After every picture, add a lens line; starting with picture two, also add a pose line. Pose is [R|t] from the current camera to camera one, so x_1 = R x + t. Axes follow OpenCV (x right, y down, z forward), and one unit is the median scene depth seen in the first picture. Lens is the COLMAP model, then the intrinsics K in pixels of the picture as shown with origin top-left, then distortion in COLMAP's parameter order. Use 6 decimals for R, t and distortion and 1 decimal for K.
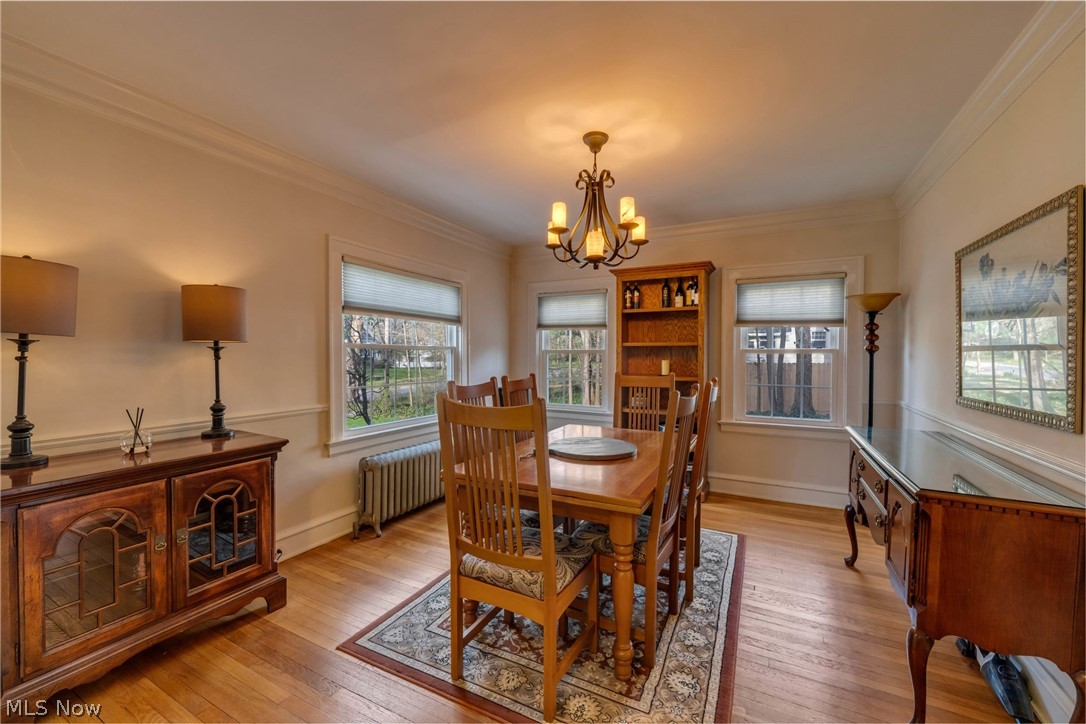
lens RADIAL K [[450.5, 0, 547.3], [0, 450.5, 364.6], [0, 0, 1]] dist [-0.001337, -0.000478]
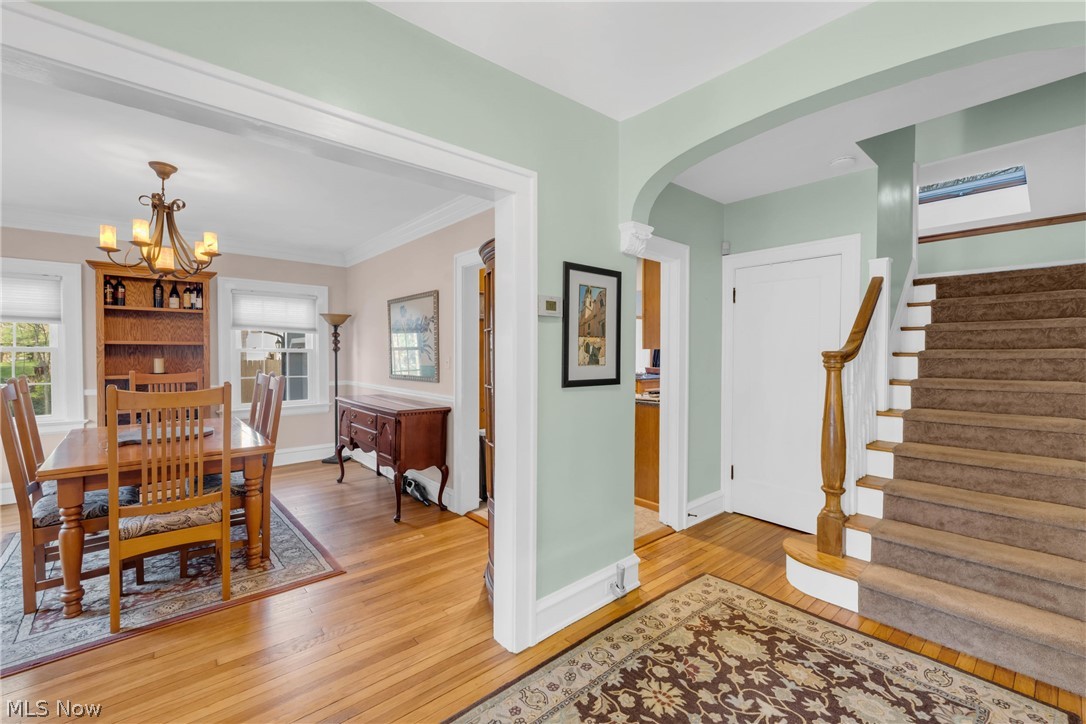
lens RADIAL K [[450.5, 0, 541.1], [0, 450.5, 354.2], [0, 0, 1]] dist [-0.001337, -0.000478]
pose [[0.382647, -0.004650, 0.923883, -0.414977], [0.021306, 0.999766, -0.003793, 0.003565], [-0.923649, 0.021136, 0.382657, -0.231809]]
